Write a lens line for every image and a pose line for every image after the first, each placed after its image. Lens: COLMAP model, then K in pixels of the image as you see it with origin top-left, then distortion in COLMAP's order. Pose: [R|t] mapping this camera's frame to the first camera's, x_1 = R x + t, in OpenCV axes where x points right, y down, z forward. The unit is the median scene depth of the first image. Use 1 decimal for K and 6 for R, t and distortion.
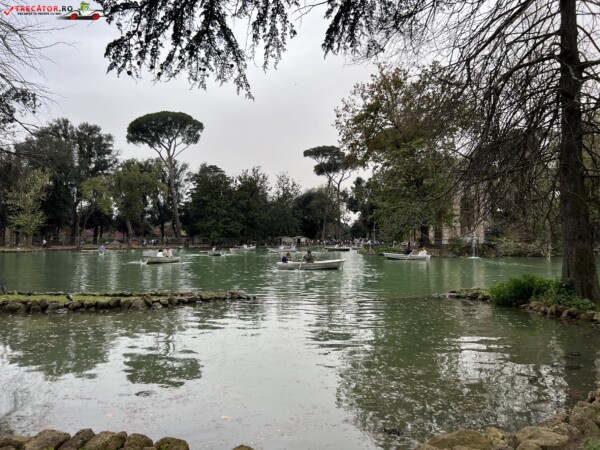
lens RADIAL K [[447.6, 0, 300.8], [0, 447.6, 222.3], [0, 0, 1]] dist [0.036362, -0.021624]
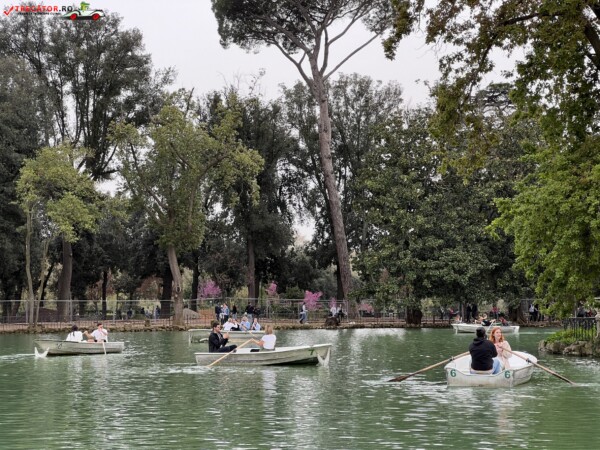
lens RADIAL K [[1334.6, 0, 301.2], [0, 1334.6, 228.8], [0, 0, 1]] dist [0.232359, 0.000000]
pose [[0.862018, -0.033321, -0.505782, 0.219388], [0.024279, 0.999406, -0.024461, 0.004064], [0.506296, 0.008805, 0.862315, 0.066287]]
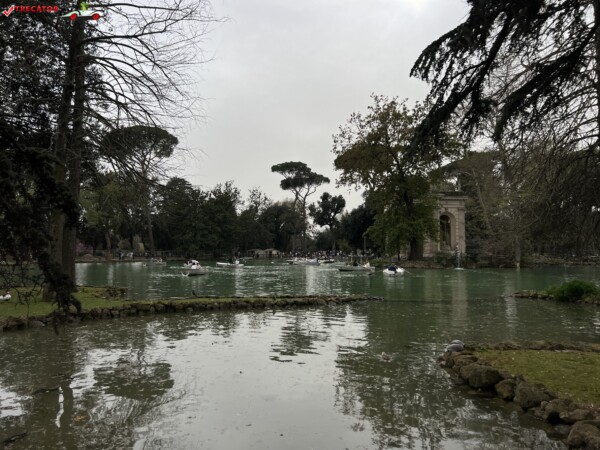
lens RADIAL K [[447.6, 0, 292.3], [0, 447.6, 229.5], [0, 0, 1]] dist [0.036362, -0.021624]
pose [[0.994934, 0.005021, 0.100403, -0.058189], [-0.004060, 0.999944, -0.009772, -0.003312], [-0.100446, 0.009315, 0.994899, -0.038831]]
